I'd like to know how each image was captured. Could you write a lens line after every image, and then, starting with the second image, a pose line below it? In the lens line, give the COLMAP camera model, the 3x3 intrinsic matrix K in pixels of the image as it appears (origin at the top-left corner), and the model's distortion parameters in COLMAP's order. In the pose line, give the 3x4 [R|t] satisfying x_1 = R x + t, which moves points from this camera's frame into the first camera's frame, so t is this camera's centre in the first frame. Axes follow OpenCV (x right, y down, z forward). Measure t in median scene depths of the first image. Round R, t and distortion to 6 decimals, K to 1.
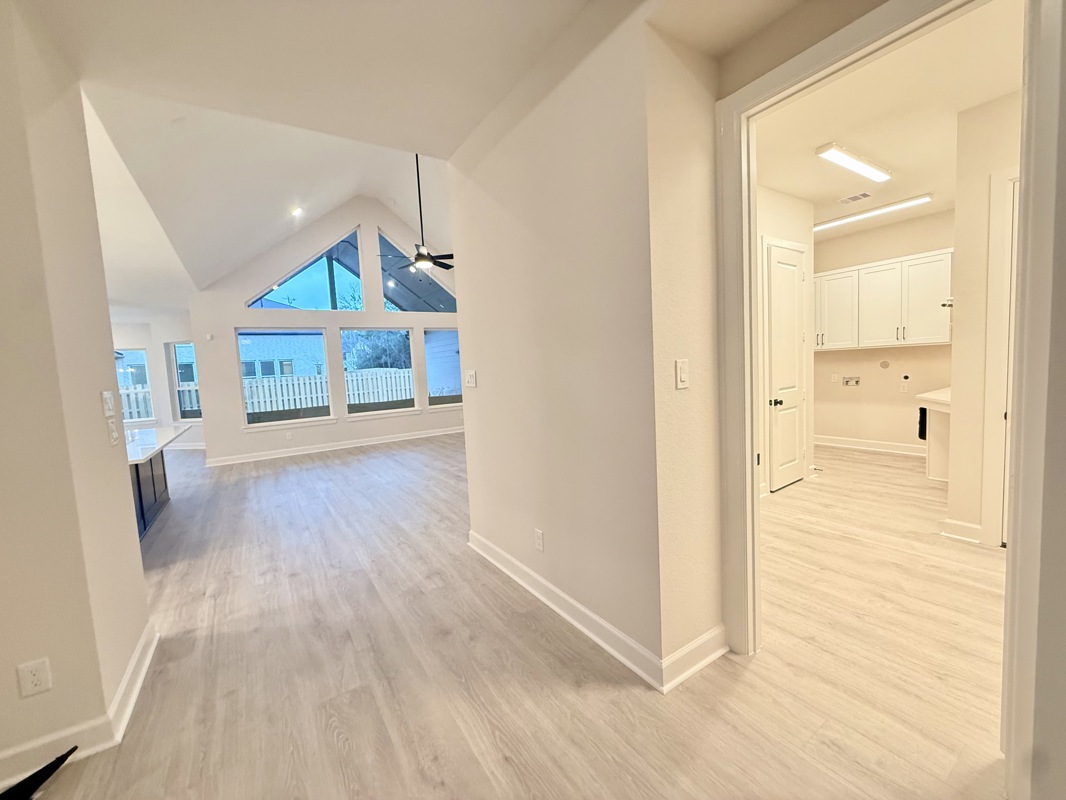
lens RADIAL K [[434.0, 0, 529.9], [0, 434.0, 400.7], [0, 0, 1]] dist [-0.008033, 0.000308]
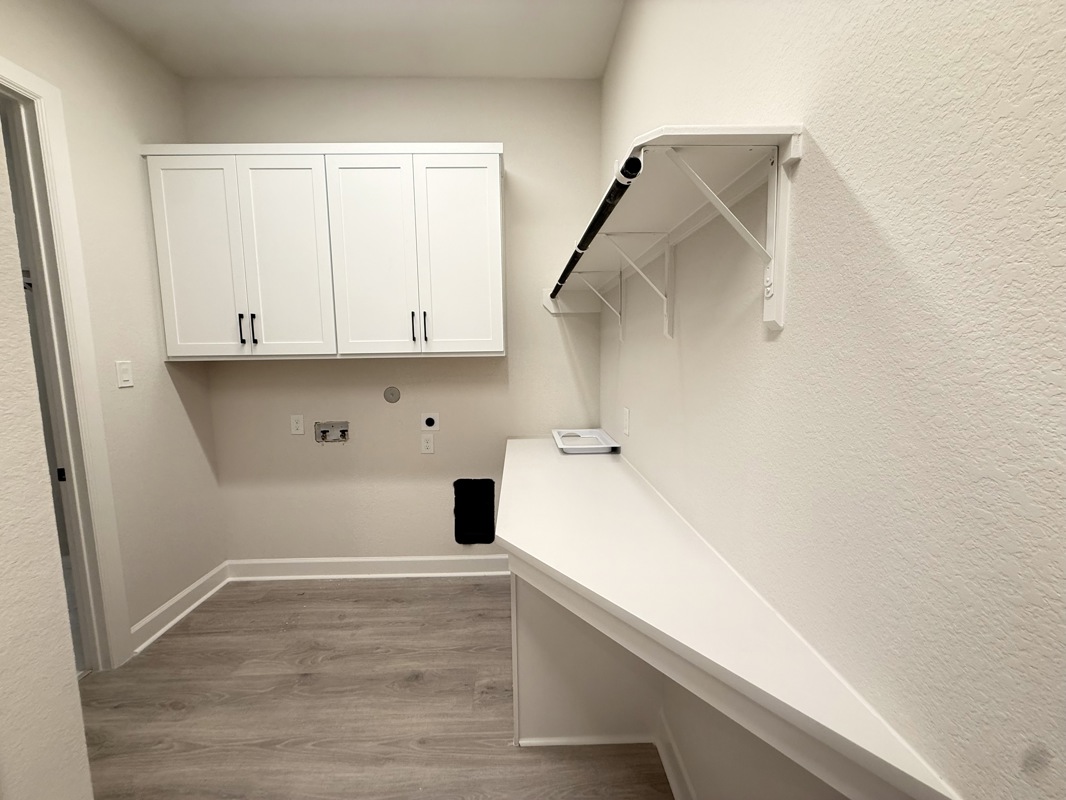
lens RADIAL K [[434.0, 0, 530.4], [0, 434.0, 406.4], [0, 0, 1]] dist [-0.008033, 0.000308]
pose [[0.525870, -0.050432, 0.849068, 0.525498], [0.054977, 0.998169, 0.025238, -0.077606], [-0.848786, 0.033408, 0.527680, 0.654681]]
